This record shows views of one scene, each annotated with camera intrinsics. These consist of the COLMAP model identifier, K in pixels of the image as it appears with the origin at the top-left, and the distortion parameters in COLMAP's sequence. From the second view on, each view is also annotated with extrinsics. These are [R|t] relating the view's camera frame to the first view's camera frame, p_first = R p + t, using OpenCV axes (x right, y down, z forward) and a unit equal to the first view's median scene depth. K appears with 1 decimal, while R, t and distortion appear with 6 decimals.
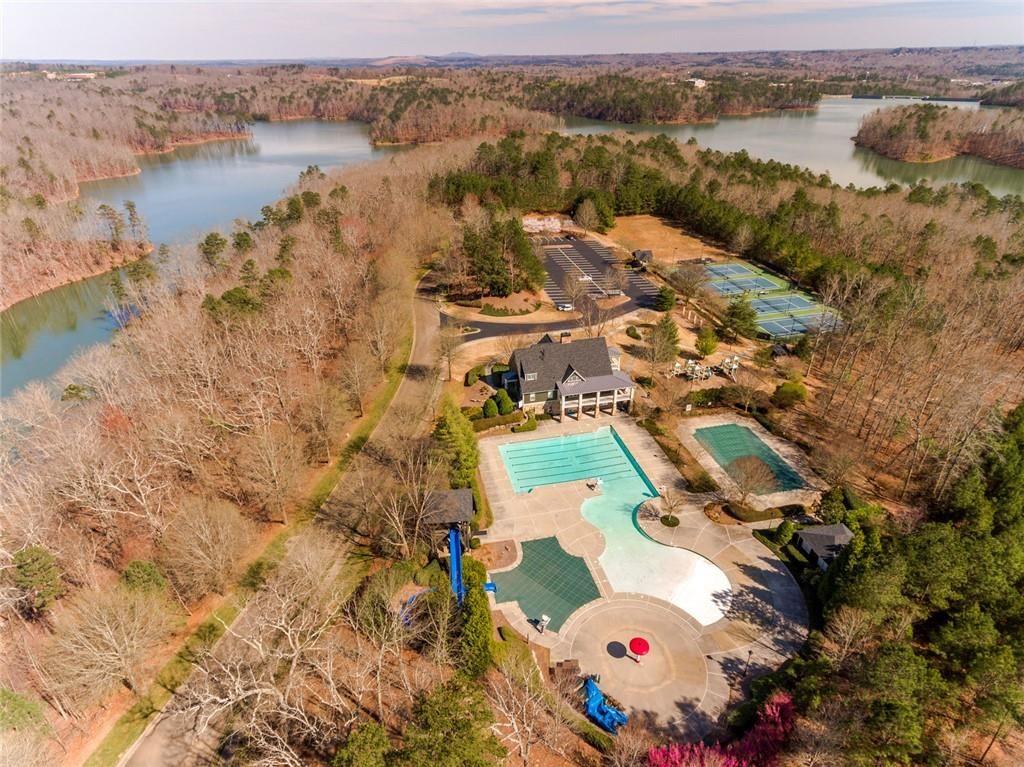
lens RADIAL K [[589.9, 0, 509.7], [0, 589.9, 381.1], [0, 0, 1]] dist [0.025386, 0.001865]
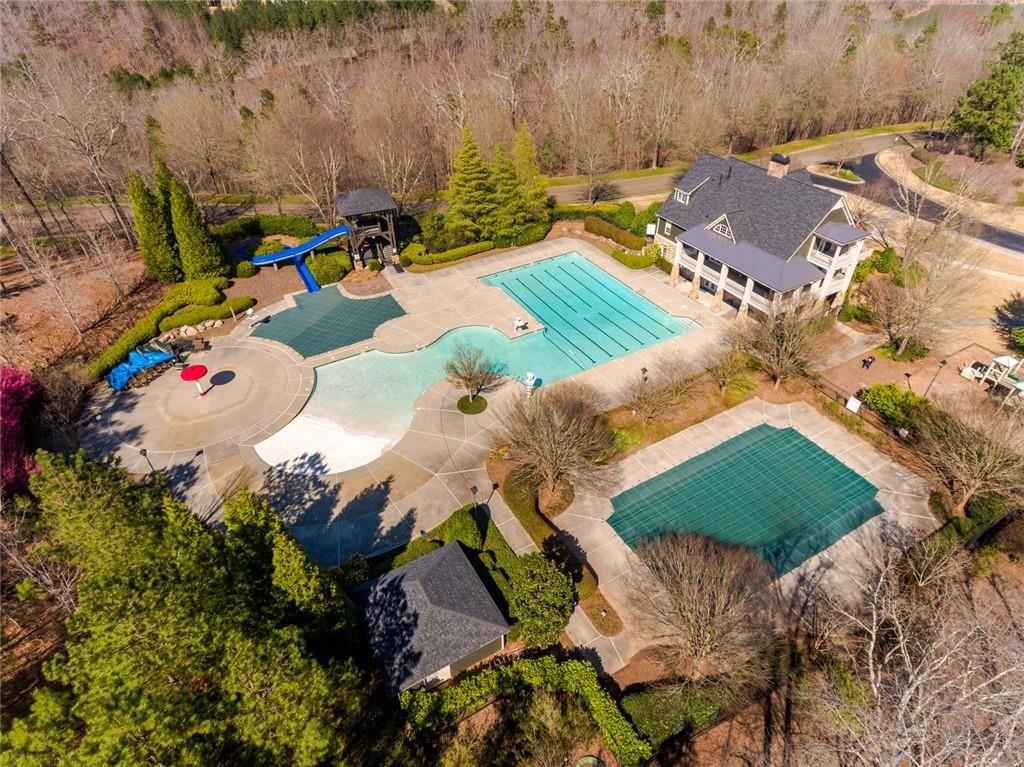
lens RADIAL K [[589.9, 0, 509.0], [0, 589.9, 388.3], [0, 0, 1]] dist [0.025386, 0.001865]
pose [[0.308135, 0.611008, -0.729193, 0.751093], [-0.450484, 0.768819, 0.453852, -0.071230], [0.837925, 0.188642, 0.512149, 0.755863]]
